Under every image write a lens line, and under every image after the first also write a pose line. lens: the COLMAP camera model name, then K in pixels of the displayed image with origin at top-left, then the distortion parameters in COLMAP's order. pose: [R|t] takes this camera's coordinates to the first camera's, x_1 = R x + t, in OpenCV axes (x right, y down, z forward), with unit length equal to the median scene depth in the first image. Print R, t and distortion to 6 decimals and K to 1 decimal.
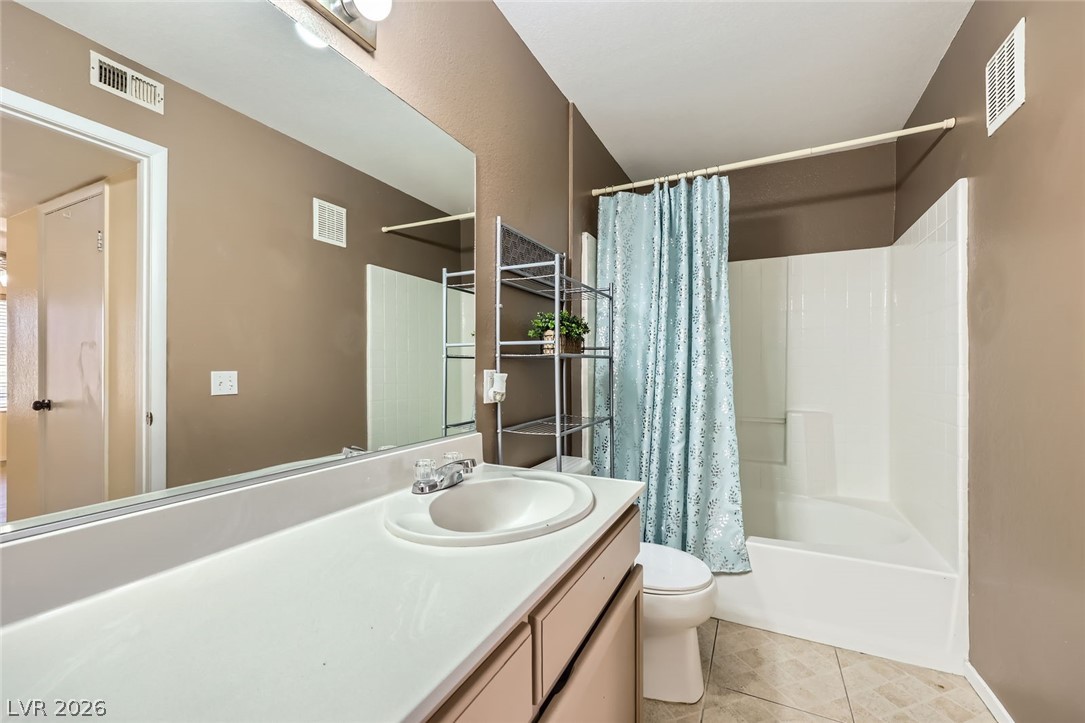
lens RADIAL K [[450.5, 0, 543.1], [0, 450.5, 366.0], [0, 0, 1]] dist [-0.000283, -0.000027]
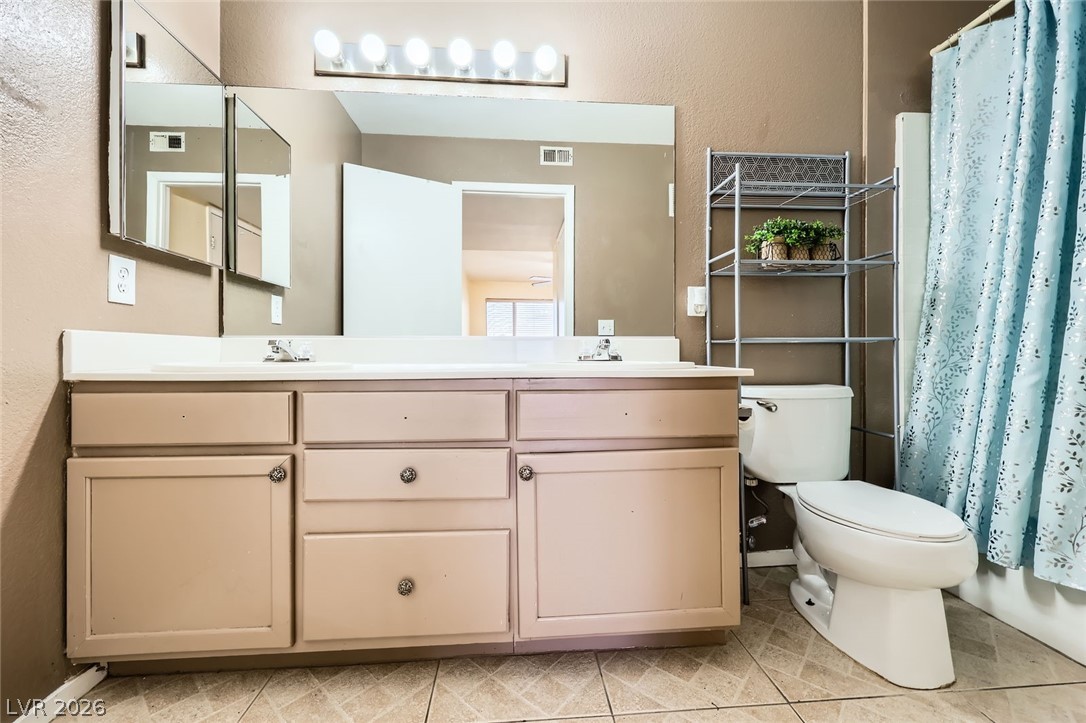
lens RADIAL K [[440.4, 0, 548.9], [0, 440.4, 361.7], [0, 0, 1]] dist [-0.000556, 0.000019]
pose [[0.506432, 0.011195, -0.862207, 0.586515], [0.001844, 0.999899, 0.014066, 0.162127], [0.862278, -0.008714, 0.506360, 0.099107]]
